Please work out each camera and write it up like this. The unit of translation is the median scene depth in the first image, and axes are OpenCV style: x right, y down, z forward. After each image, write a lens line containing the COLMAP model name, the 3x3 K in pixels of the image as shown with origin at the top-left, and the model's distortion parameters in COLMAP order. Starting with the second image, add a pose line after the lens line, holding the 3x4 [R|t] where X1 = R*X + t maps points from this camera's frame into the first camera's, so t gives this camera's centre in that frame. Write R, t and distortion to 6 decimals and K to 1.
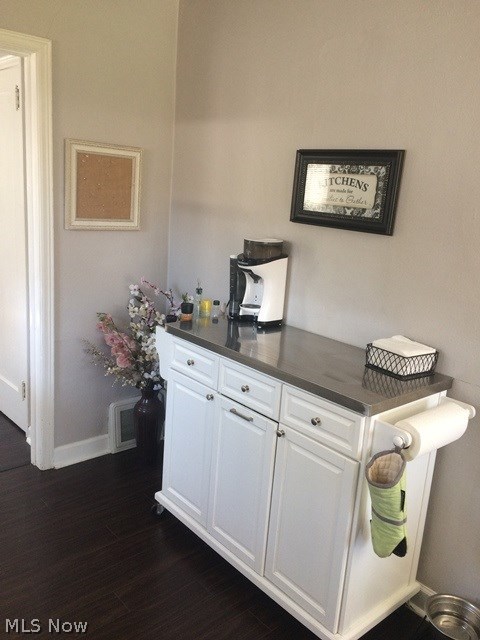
lens RADIAL K [[548.2, 0, 240.0], [0, 548.2, 320.0], [0, 0, 1]] dist [0.075885, -0.114326]
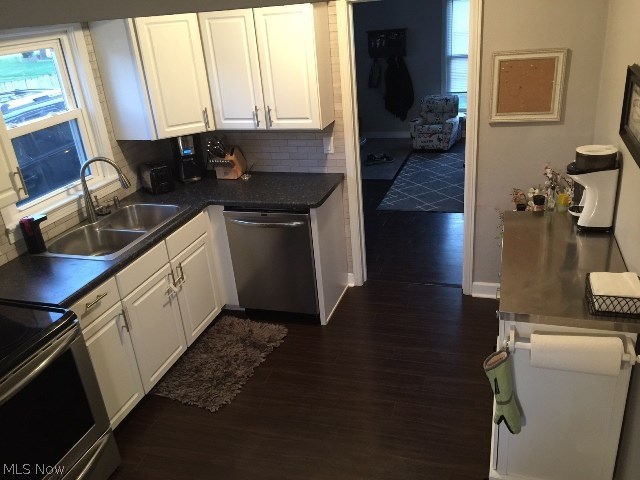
lens RADIAL K [[544.6, 0, 326.8], [0, 544.6, 235.3], [0, 0, 1]] dist [0.096742, -0.147720]
pose [[0.508183, 0.232721, -0.829211, 0.619711], [-0.081277, 0.971463, 0.222833, -0.162503], [0.857406, -0.045844, 0.512595, 0.003142]]
